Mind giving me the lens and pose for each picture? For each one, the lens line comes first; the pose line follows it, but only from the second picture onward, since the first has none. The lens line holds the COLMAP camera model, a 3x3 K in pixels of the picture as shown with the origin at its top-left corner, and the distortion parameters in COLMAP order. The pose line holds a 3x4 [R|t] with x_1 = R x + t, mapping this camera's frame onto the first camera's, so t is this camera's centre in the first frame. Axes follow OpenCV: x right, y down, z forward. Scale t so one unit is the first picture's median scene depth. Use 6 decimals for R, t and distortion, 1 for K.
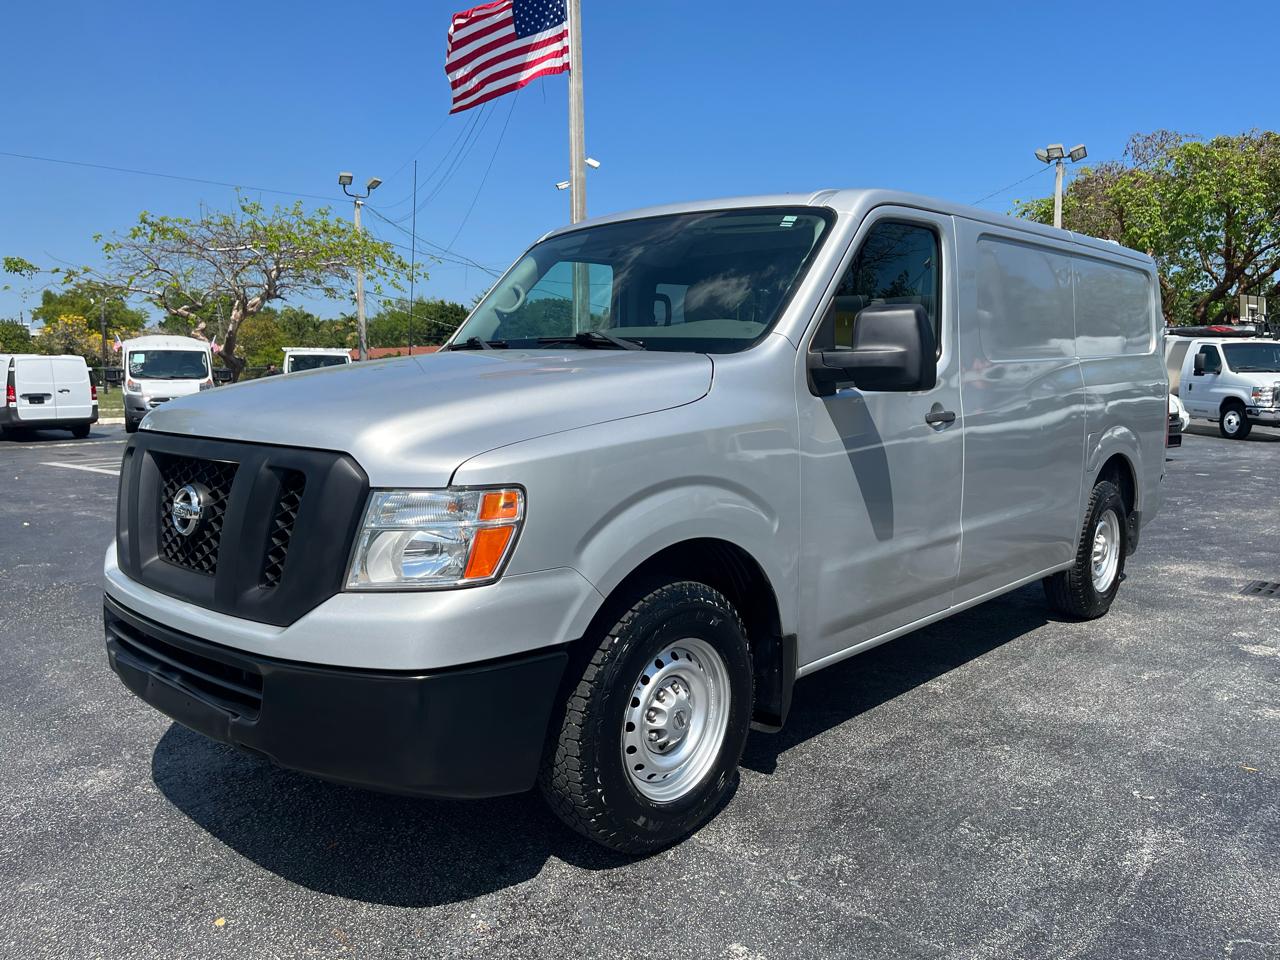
lens RADIAL K [[978.3, 0, 634.6], [0, 978.3, 471.3], [0, 0, 1]] dist [0.067405, -0.088024]
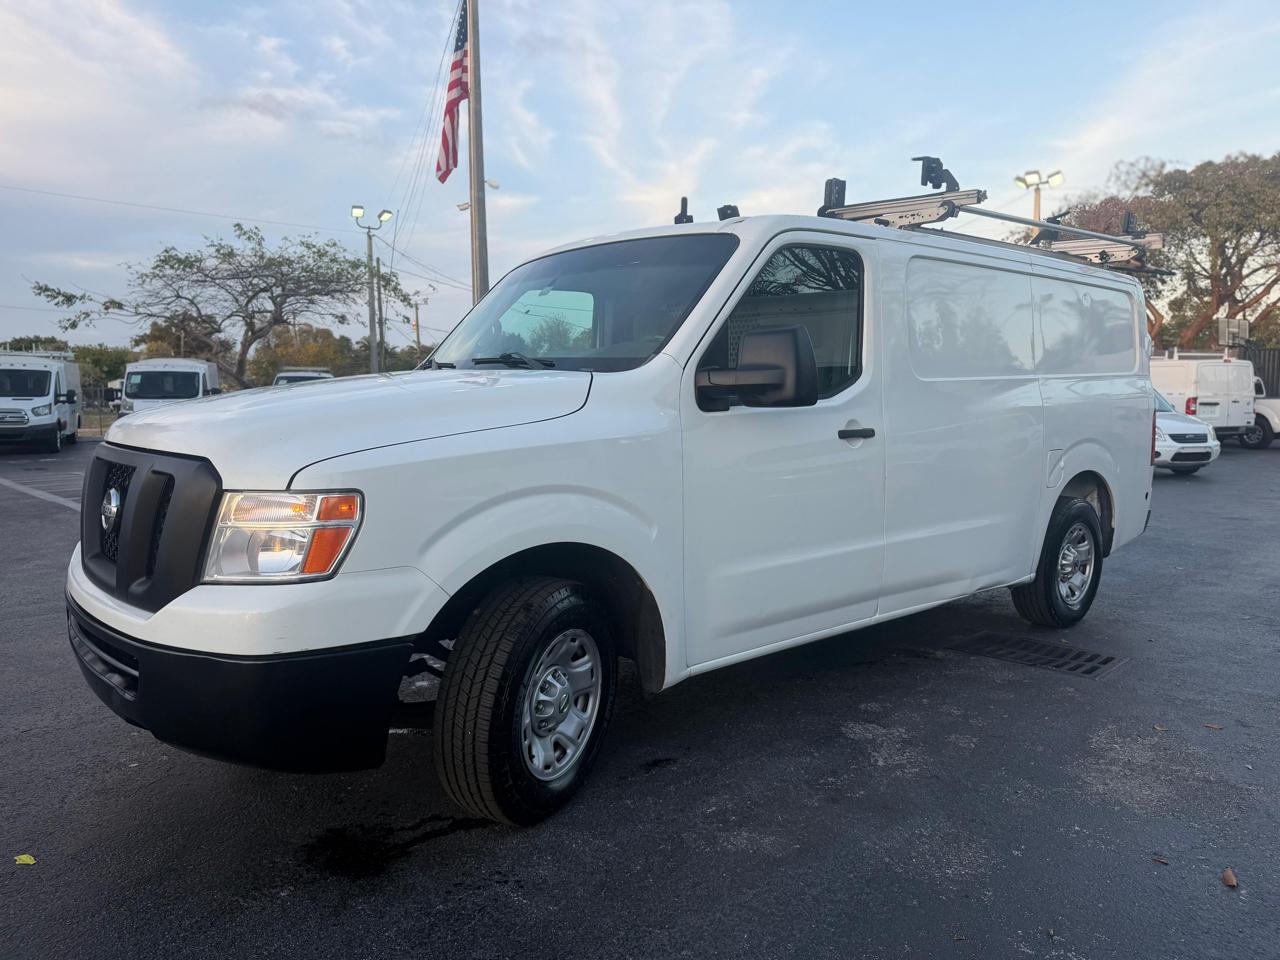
lens RADIAL K [[910.9, 0, 636.2], [0, 910.9, 486.7], [0, 0, 1]] dist [0.020519, -0.030974]
pose [[0.997820, 0.010194, -0.065207, 0.161788], [-0.010283, 0.999947, -0.001029, -0.004521], [0.065193, 0.001697, 0.997871, 0.083439]]
